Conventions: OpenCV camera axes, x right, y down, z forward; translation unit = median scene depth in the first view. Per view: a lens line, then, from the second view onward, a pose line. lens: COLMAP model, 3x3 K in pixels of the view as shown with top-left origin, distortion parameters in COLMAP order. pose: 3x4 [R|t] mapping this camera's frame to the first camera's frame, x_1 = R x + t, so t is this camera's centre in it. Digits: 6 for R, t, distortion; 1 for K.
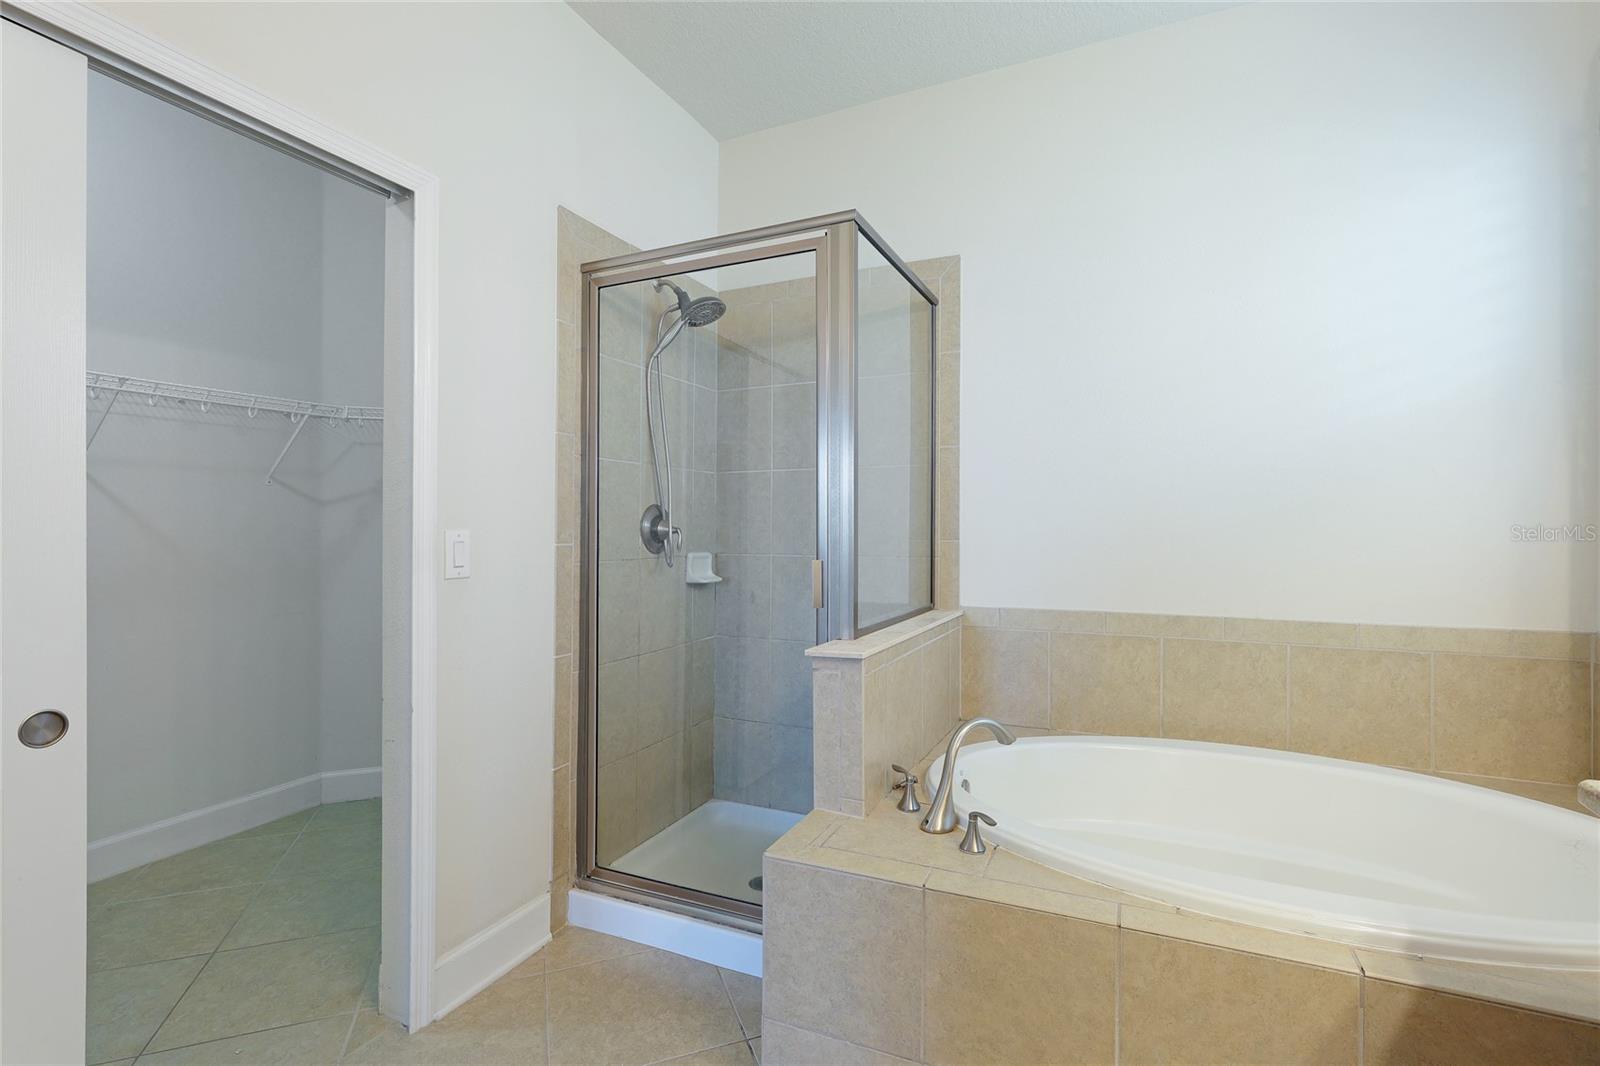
lens RADIAL K [[742.5, 0, 802.4], [0, 742.5, 527.3], [0, 0, 1]] dist [0.001633, 0.000054]
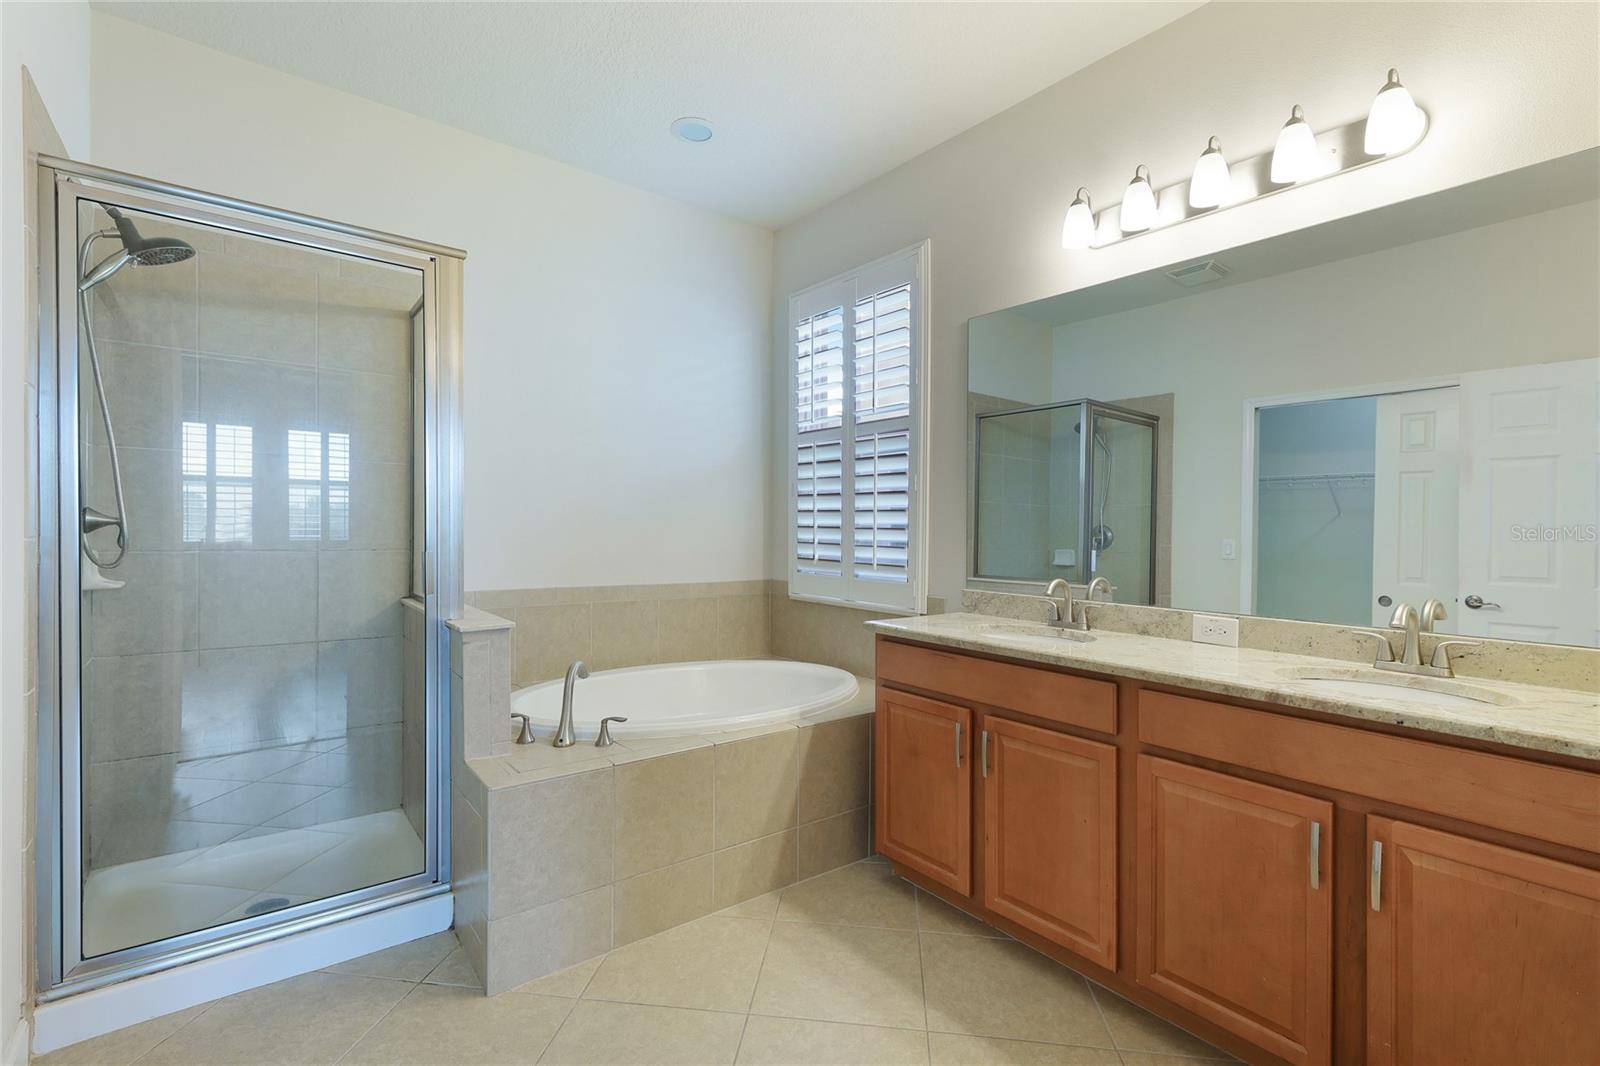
lens RADIAL K [[742.5, 0, 802.4], [0, 742.5, 527.3], [0, 0, 1]] dist [0.001633, 0.000054]
pose [[0.443462, 0.011416, 0.896220, -0.778956], [-0.014975, 0.999874, -0.005327, 0.006240], [-0.896168, -0.011059, 0.443577, 0.002312]]
